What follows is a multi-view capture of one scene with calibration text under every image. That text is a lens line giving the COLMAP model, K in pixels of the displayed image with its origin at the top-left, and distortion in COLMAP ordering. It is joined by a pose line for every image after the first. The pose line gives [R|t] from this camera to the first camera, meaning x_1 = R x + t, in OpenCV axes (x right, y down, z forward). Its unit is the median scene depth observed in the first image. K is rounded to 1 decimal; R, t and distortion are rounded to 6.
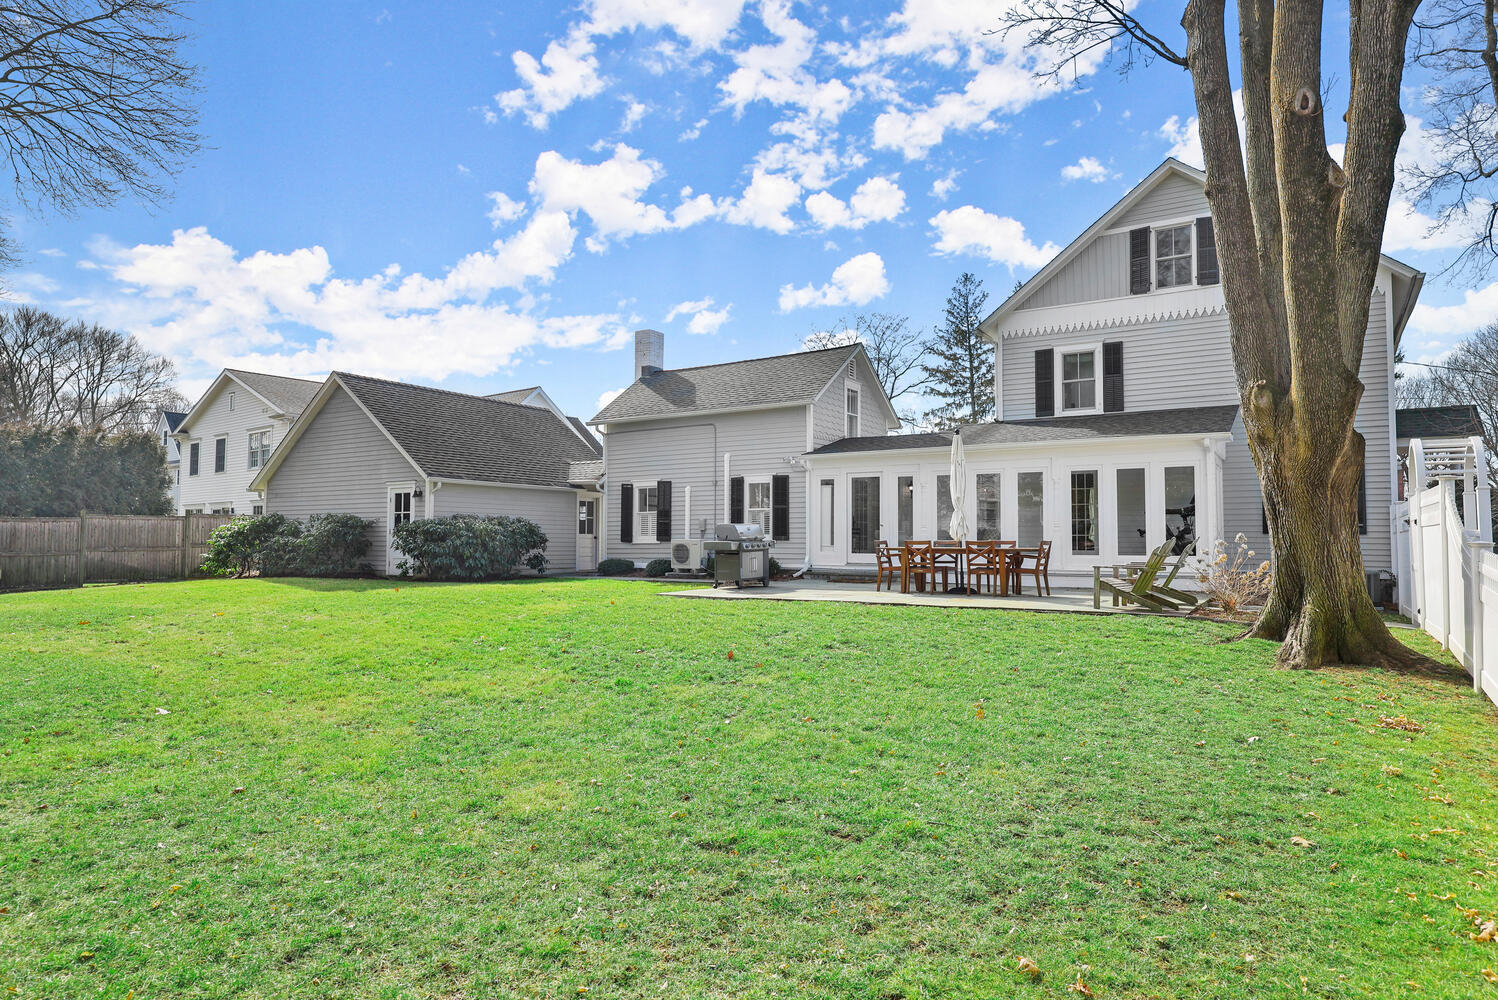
lens RADIAL K [[883.4, 0, 749.0], [0, 883.4, 500.0], [0, 0, 1]] dist [-0.003654, -0.000652]
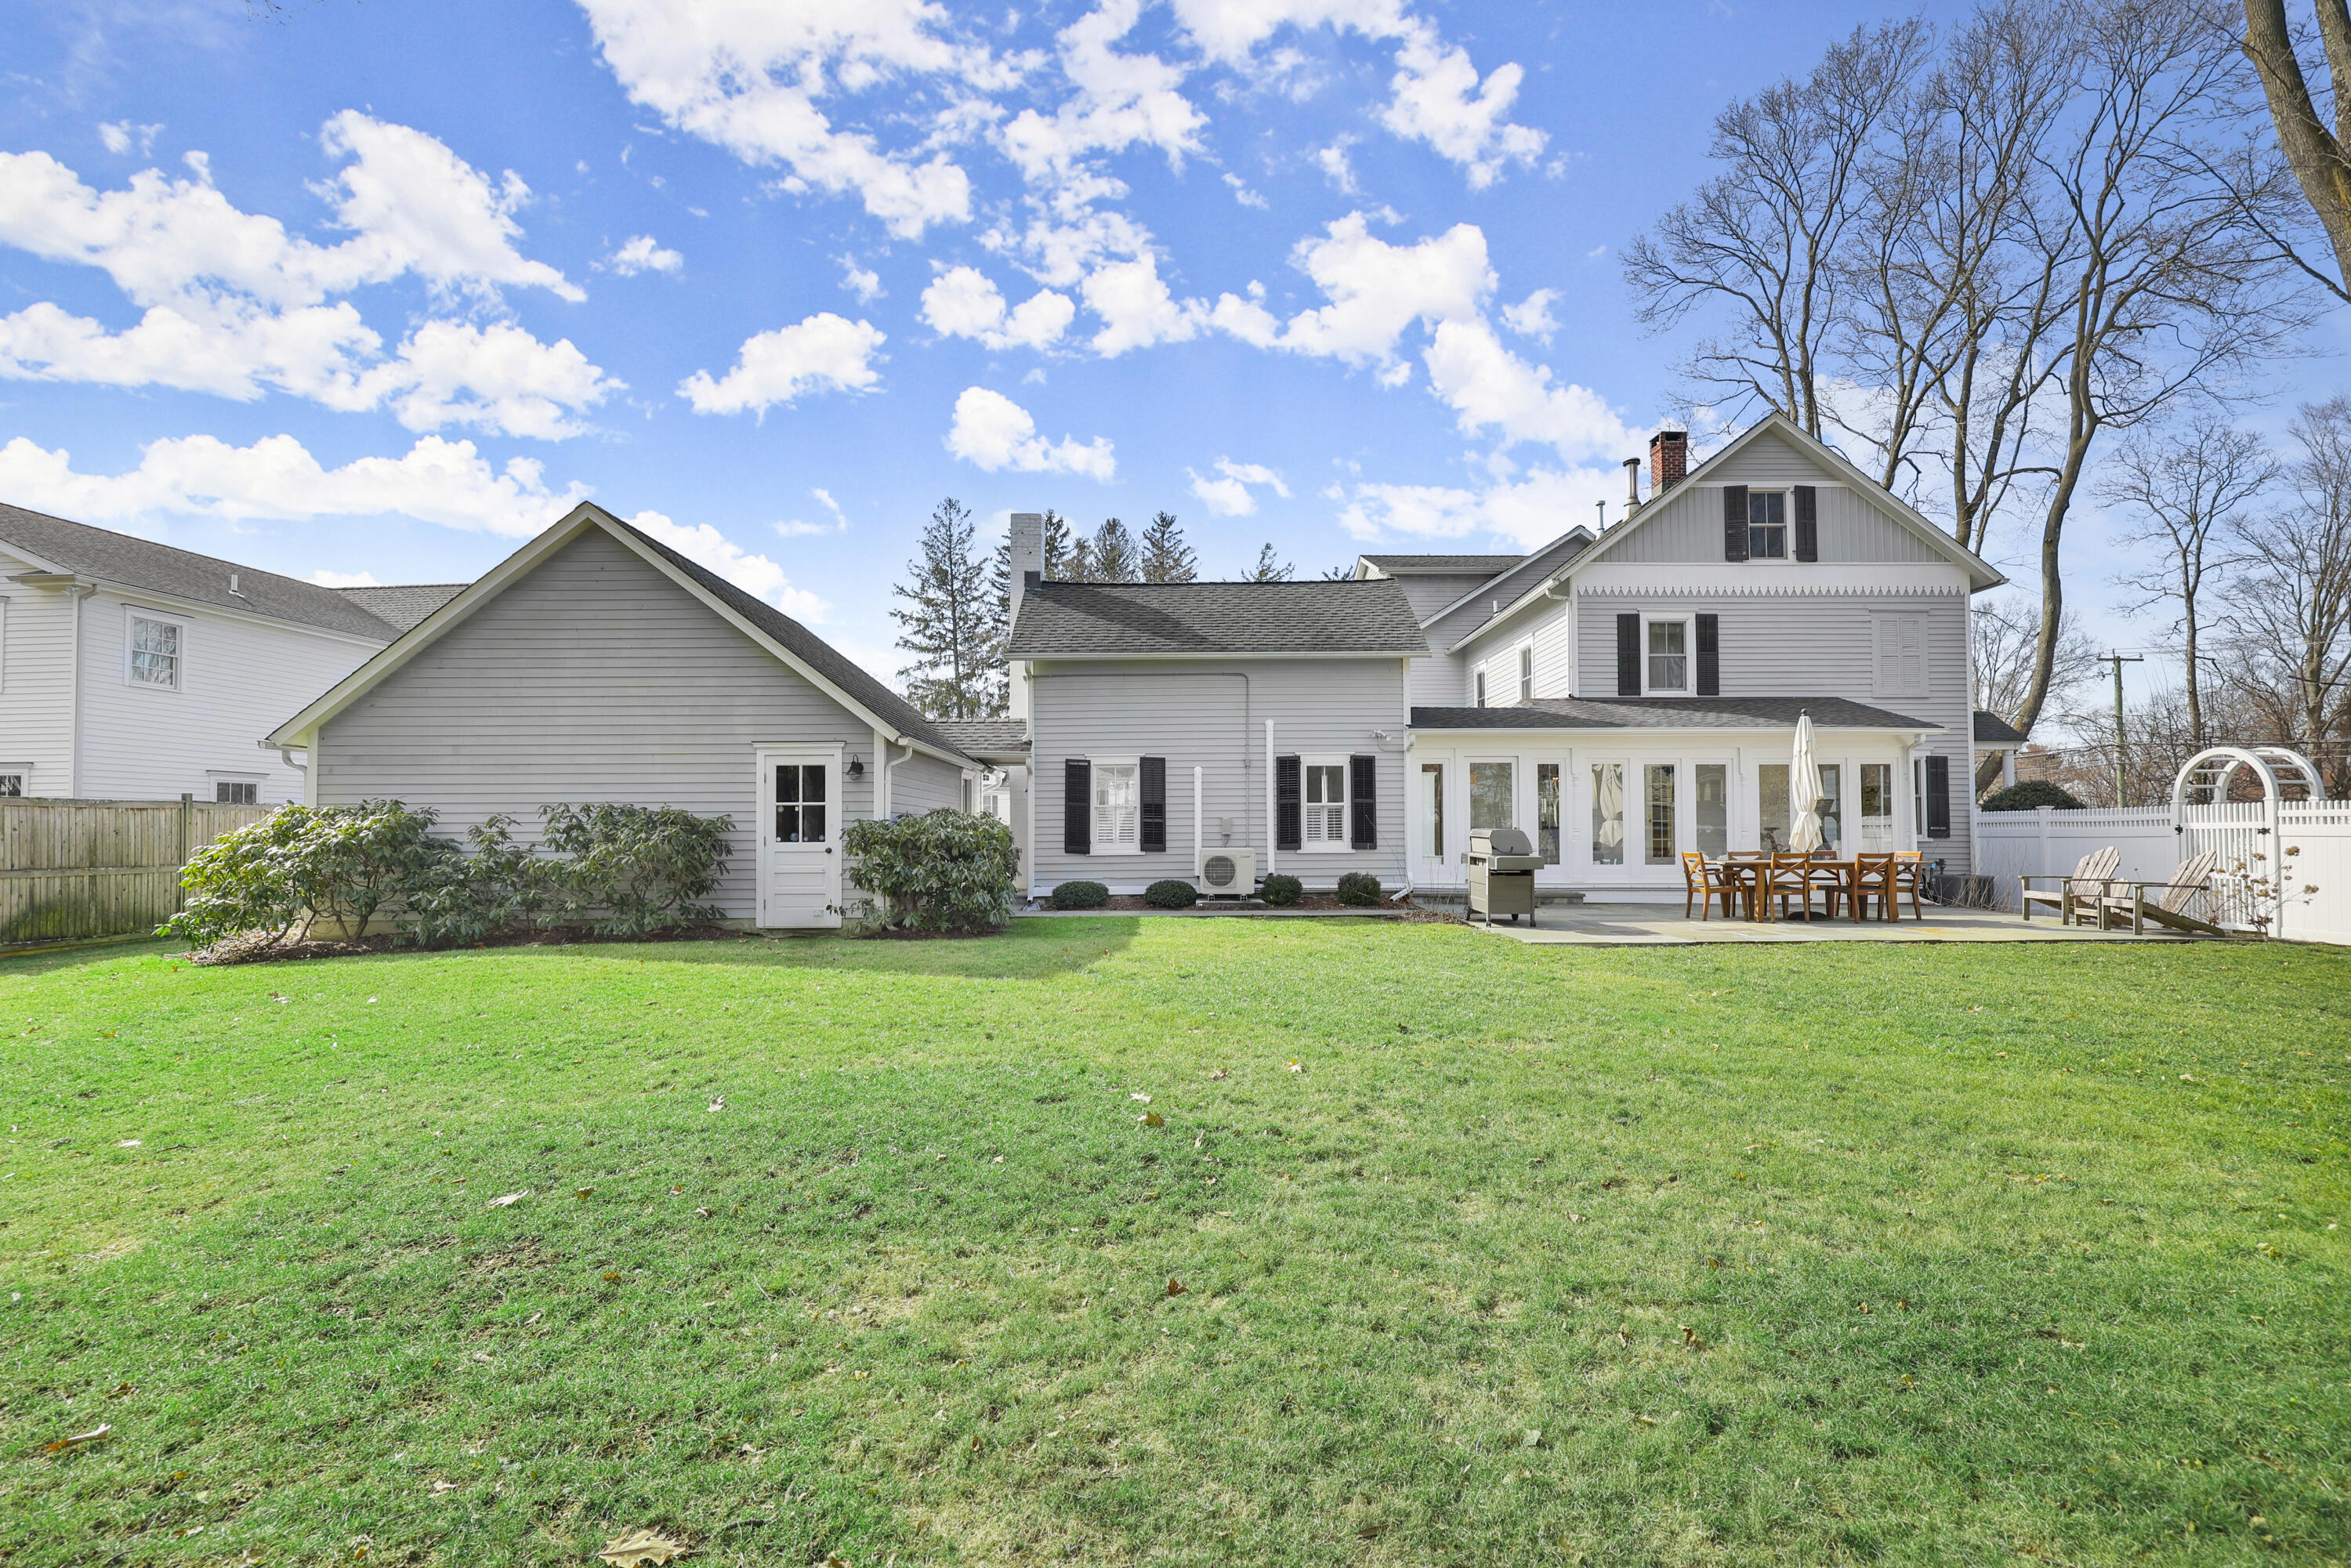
lens RADIAL K [[1093.1, 0, 1179.0], [0, 1093.1, 792.6], [0, 0, 1]] dist [0.002468, 0.000266]
pose [[0.845678, 0.015396, 0.533471, -0.552996], [-0.019497, 0.999808, 0.002053, 0.002226], [-0.533337, -0.012137, 0.845816, 0.352479]]
